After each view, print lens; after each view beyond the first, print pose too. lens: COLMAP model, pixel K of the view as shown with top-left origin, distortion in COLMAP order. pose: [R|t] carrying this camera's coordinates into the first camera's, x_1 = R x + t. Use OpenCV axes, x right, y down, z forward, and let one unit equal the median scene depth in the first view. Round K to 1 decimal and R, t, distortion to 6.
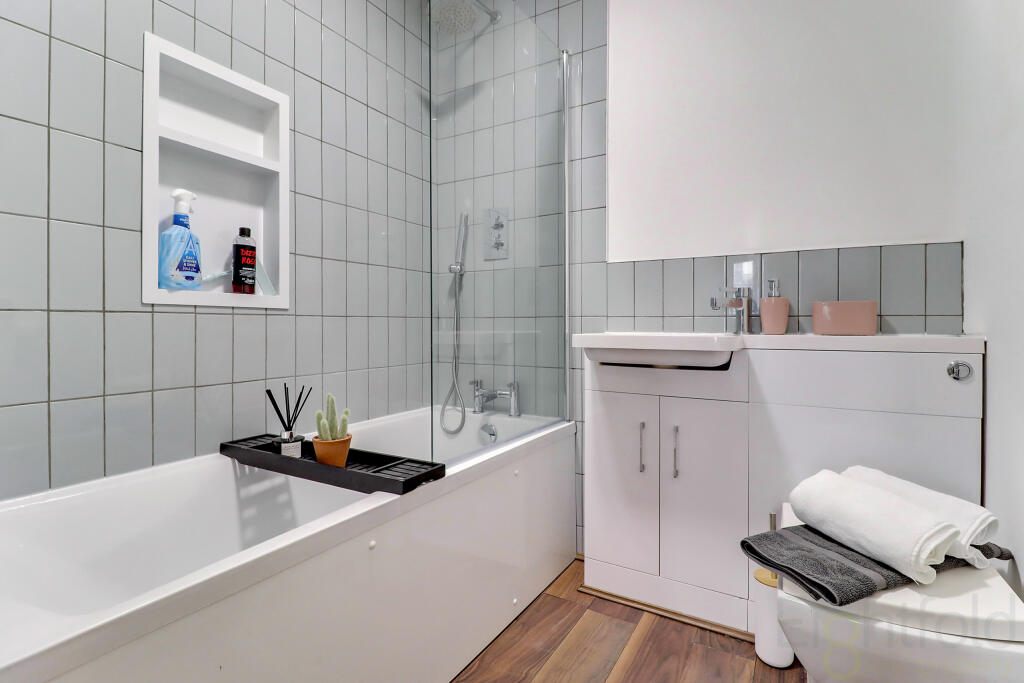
lens RADIAL K [[471.8, 0, 513.6], [0, 471.8, 326.1], [0, 0, 1]] dist [0.000455, -0.014276]
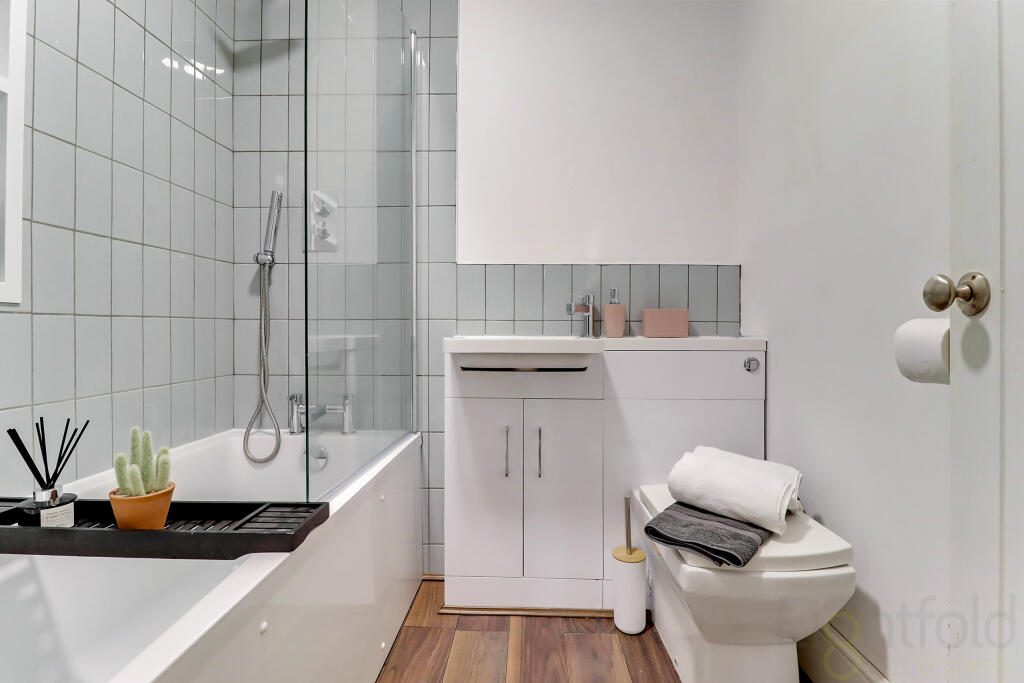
lens RADIAL K [[479.3, 0, 526.1], [0, 479.3, 329.3], [0, 0, 1]] dist [-0.001109, -0.012506]
pose [[0.881103, 0.001496, 0.472922, -0.175837], [-0.001356, 0.999999, -0.000637, -0.000693], [-0.472922, -0.000080, 0.881104, 0.093530]]
